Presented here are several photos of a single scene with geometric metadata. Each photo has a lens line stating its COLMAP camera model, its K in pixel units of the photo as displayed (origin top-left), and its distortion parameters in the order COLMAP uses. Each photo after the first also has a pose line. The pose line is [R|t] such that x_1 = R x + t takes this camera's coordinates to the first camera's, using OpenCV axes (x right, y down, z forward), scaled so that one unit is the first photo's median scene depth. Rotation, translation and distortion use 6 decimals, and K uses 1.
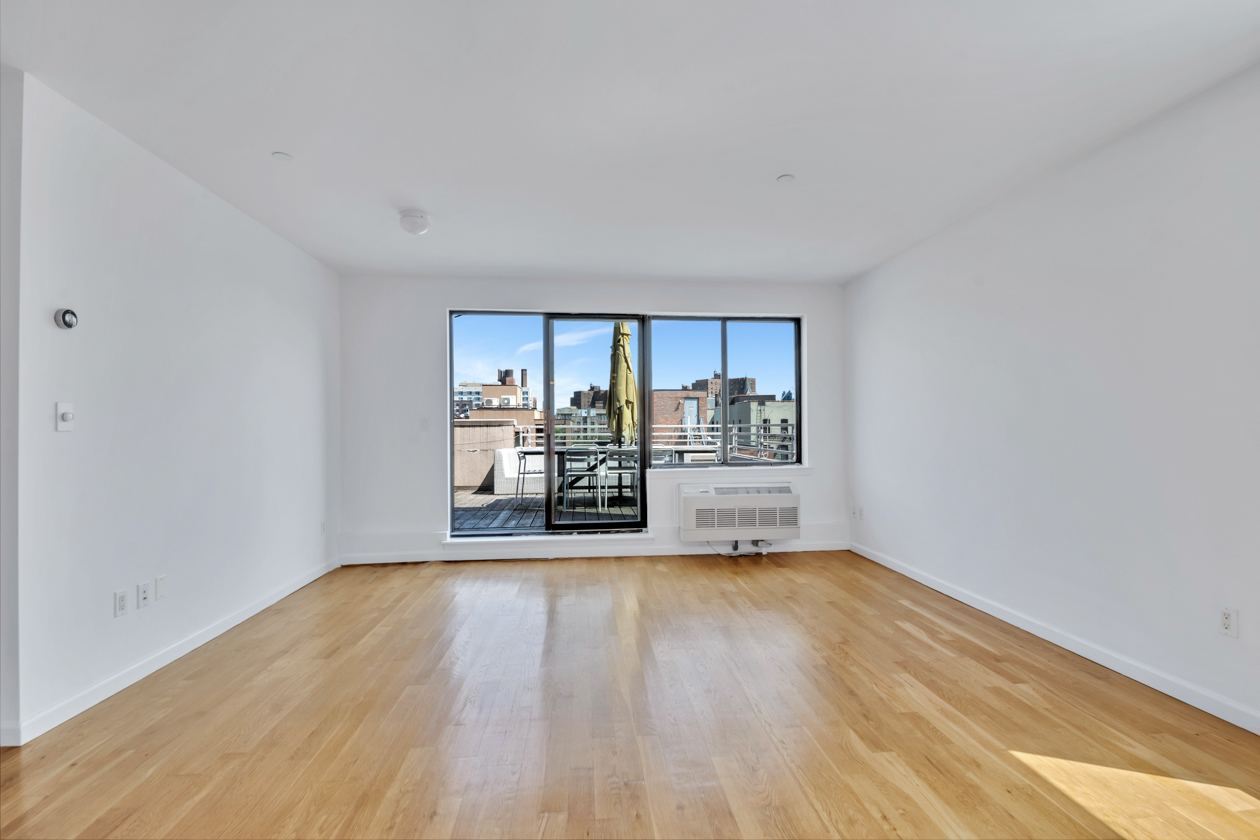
lens RADIAL K [[556.0, 0, 638.0], [0, 556.0, 425.8], [0, 0, 1]] dist [0.000831, -0.000142]
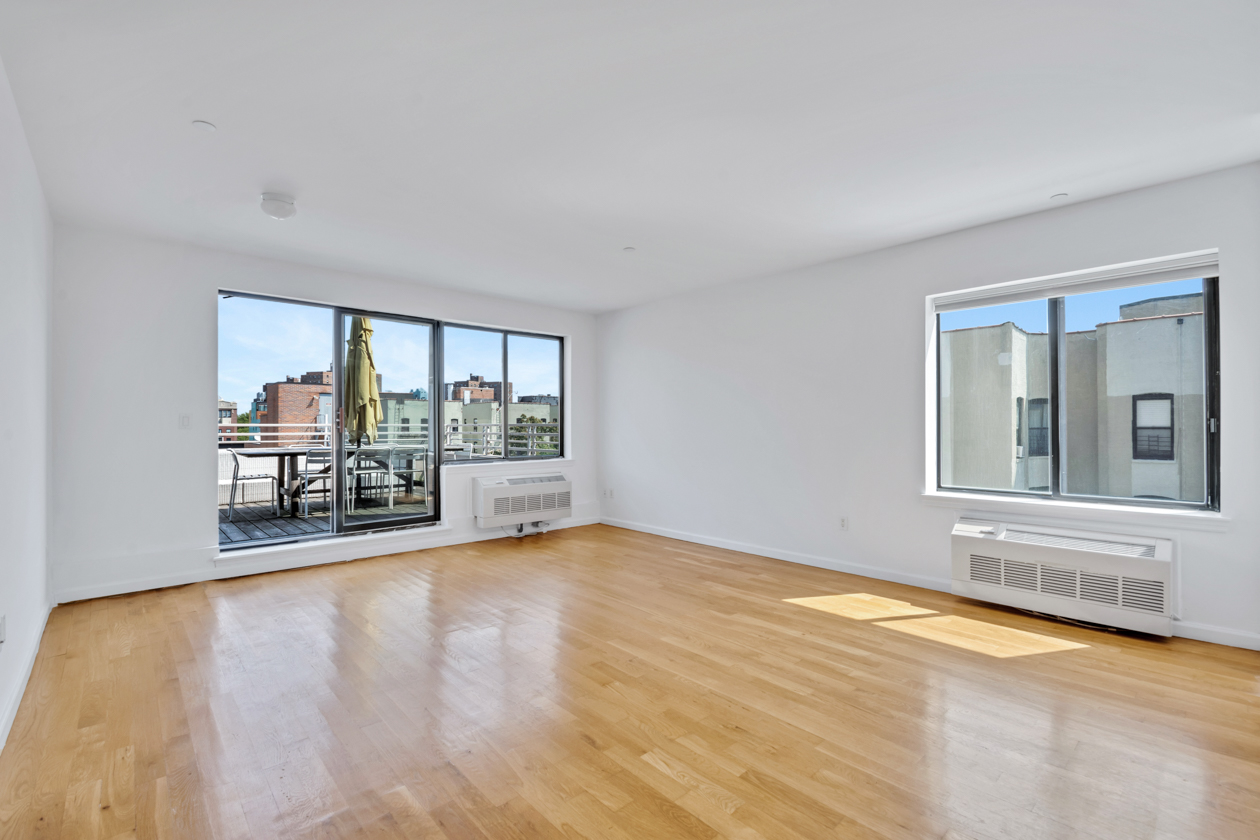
lens RADIAL K [[556.0, 0, 638.0], [0, 556.0, 425.8], [0, 0, 1]] dist [0.000831, -0.000142]
pose [[0.799612, 0.006887, 0.600478, -0.326149], [-0.006937, 0.999973, -0.002231, 0.001282], [-0.600477, -0.002381, 0.799638, -0.080131]]
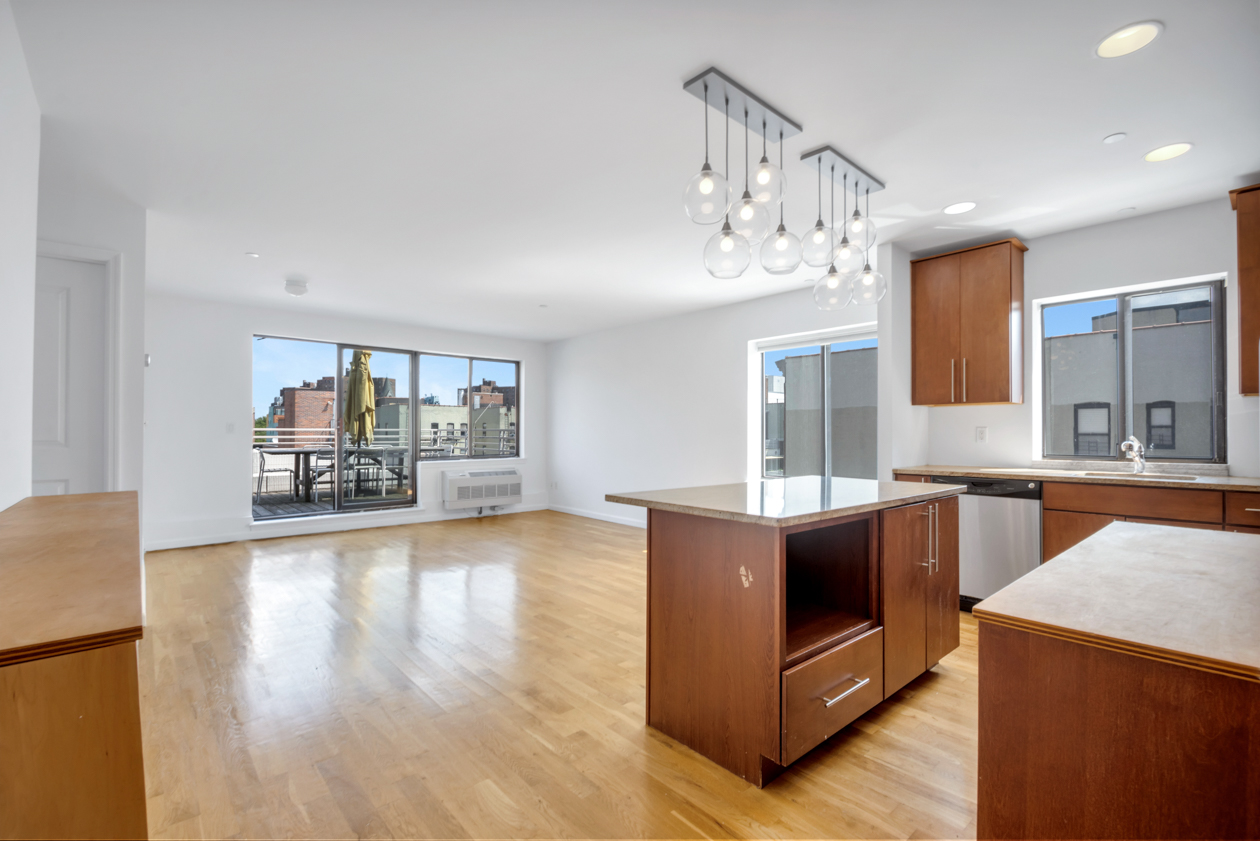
lens RADIAL K [[556.0, 0, 638.0], [0, 556.0, 426.3], [0, 0, 1]] dist [0.000831, -0.000142]
pose [[0.812069, 0.013947, 0.583395, -0.354708], [-0.010105, 0.999901, -0.009838, -0.002443], [-0.583475, 0.002094, 0.812129, -0.465023]]
